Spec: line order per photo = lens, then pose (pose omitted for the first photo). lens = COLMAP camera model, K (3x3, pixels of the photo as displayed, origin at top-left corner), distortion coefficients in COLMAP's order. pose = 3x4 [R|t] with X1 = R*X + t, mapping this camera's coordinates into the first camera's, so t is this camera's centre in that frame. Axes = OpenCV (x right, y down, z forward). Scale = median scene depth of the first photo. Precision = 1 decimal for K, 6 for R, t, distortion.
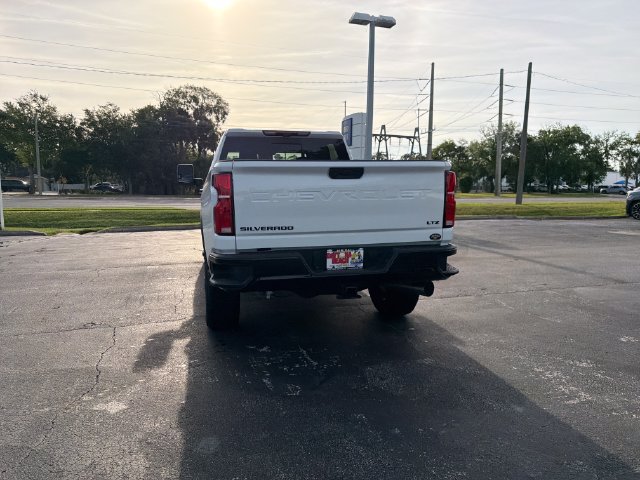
lens RADIAL K [[451.2, 0, 315.7], [0, 451.2, 244.9], [0, 0, 1]] dist [0.065311, -0.089955]
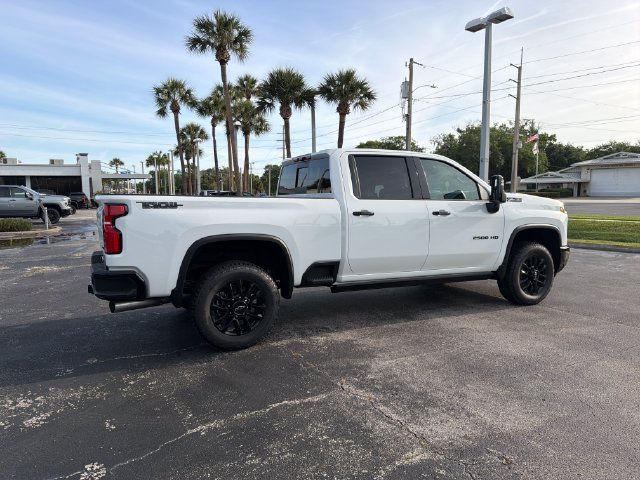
lens RADIAL K [[451.6, 0, 315.9], [0, 451.6, 238.0], [0, 0, 1]] dist [0.068102, -0.085391]
pose [[0.202560, 0.092368, -0.974904, 0.694023], [-0.114707, 0.990926, 0.070053, -0.100491], [0.972529, 0.097638, 0.211317, 0.591087]]
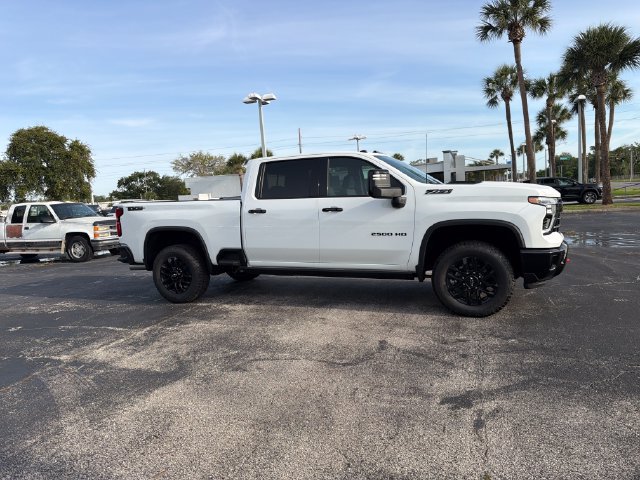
lens RADIAL K [[450.2, 0, 316.1], [0, 450.2, 244.6], [0, 0, 1]] dist [0.062573, -0.077470]
pose [[-0.590625, 0.118136, -0.798252, 0.649255], [-0.042004, 0.983384, 0.176613, -0.184107], [0.805852, 0.137842, -0.575849, 1.337779]]
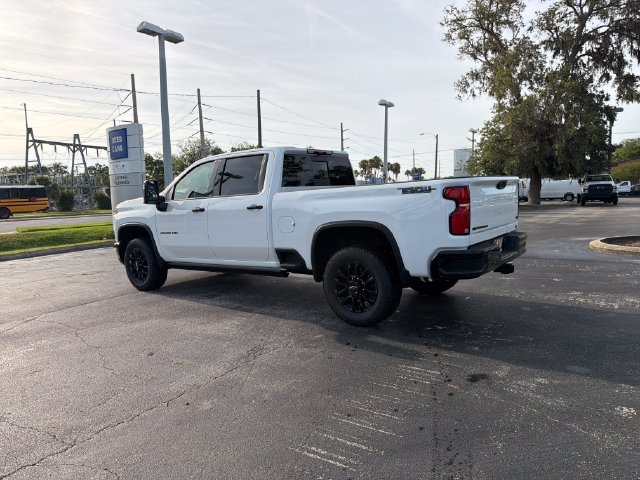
lens RADIAL K [[450.2, 0, 316.1], [0, 450.2, 244.6], [0, 0, 1]] dist [0.062573, -0.077470]
pose [[0.783832, -0.095055, 0.613655, -0.552534], [0.112901, 0.993559, 0.009691, -0.022648], [-0.610623, 0.061686, 0.789515, 0.102234]]
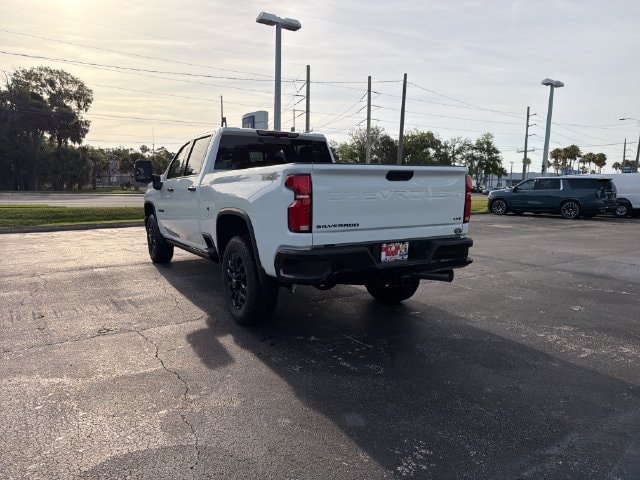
lens RADIAL K [[450.2, 0, 316.1], [0, 450.2, 244.6], [0, 0, 1]] dist [0.062573, -0.077470]
pose [[0.960512, -0.025413, 0.277077, -0.194512], [0.023741, 0.999674, 0.009387, -0.000962], [-0.277226, -0.002438, 0.960802, -0.013513]]
